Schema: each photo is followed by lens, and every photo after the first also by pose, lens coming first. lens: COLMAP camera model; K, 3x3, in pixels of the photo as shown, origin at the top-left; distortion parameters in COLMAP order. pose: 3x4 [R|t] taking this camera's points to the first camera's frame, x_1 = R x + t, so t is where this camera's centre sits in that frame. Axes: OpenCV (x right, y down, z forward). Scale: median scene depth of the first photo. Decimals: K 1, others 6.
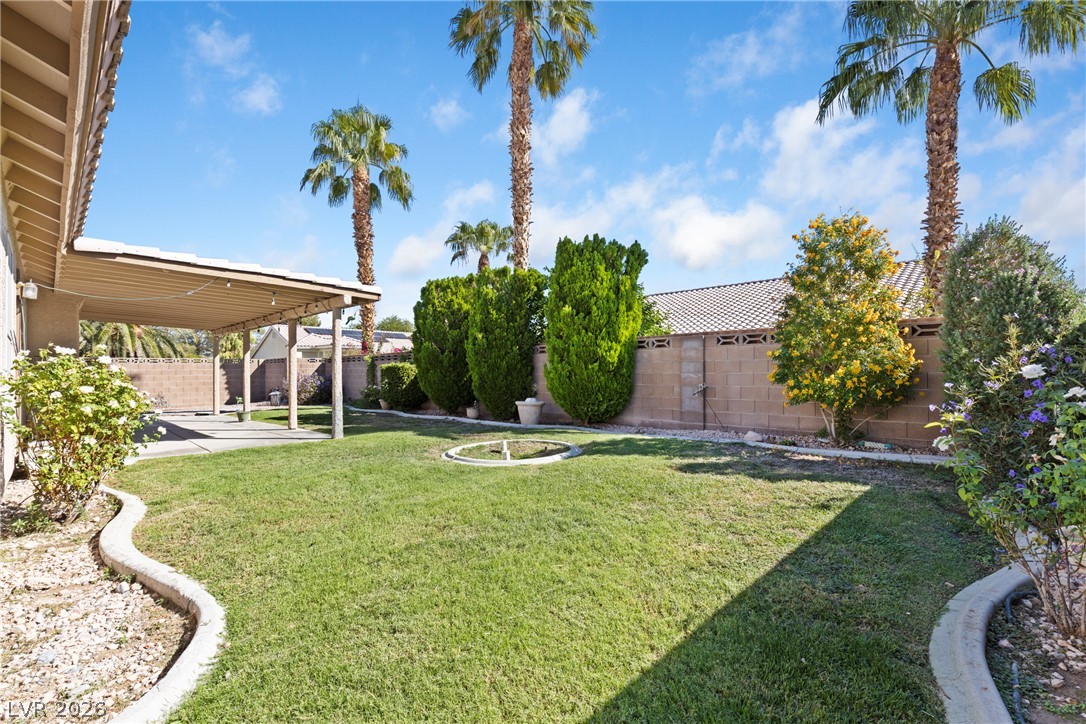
lens RADIAL K [[492.7, 0, 542.2], [0, 492.7, 366.6], [0, 0, 1]] dist [0.002128, 0.000241]
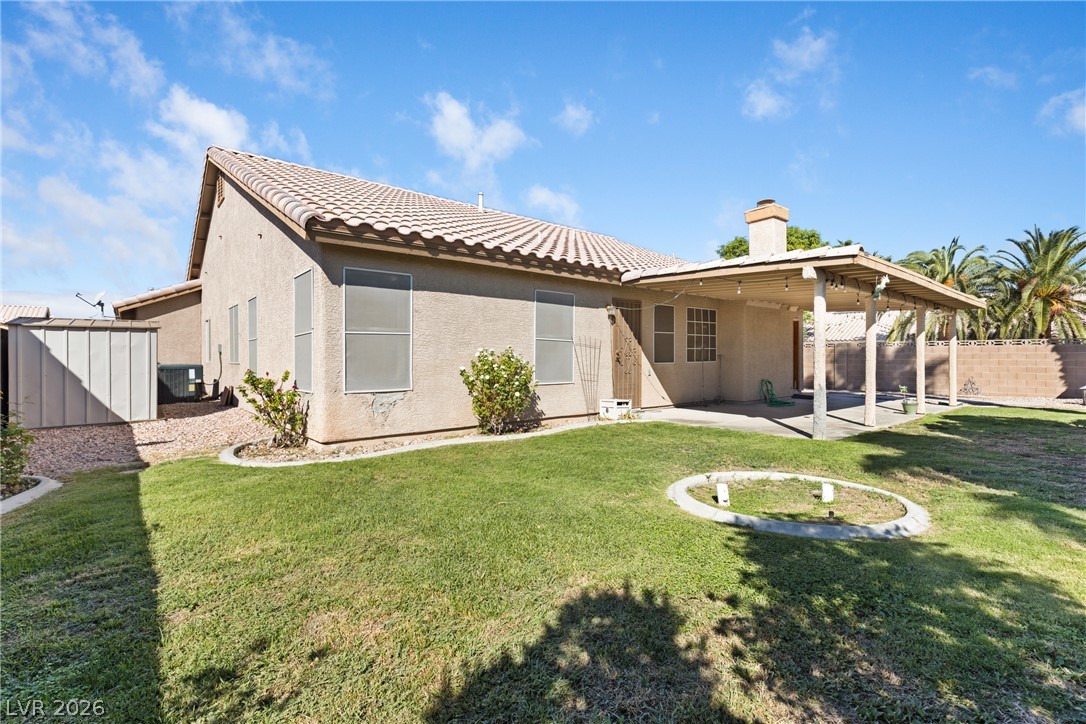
lens RADIAL K [[492.7, 0, 542.2], [0, 492.7, 366.6], [0, 0, 1]] dist [0.002128, 0.000241]
pose [[-0.083484, 0.025956, -0.996171, 0.473362], [0.013406, 0.999600, 0.024922, -0.005154], [0.996419, -0.011275, -0.083798, 0.630338]]
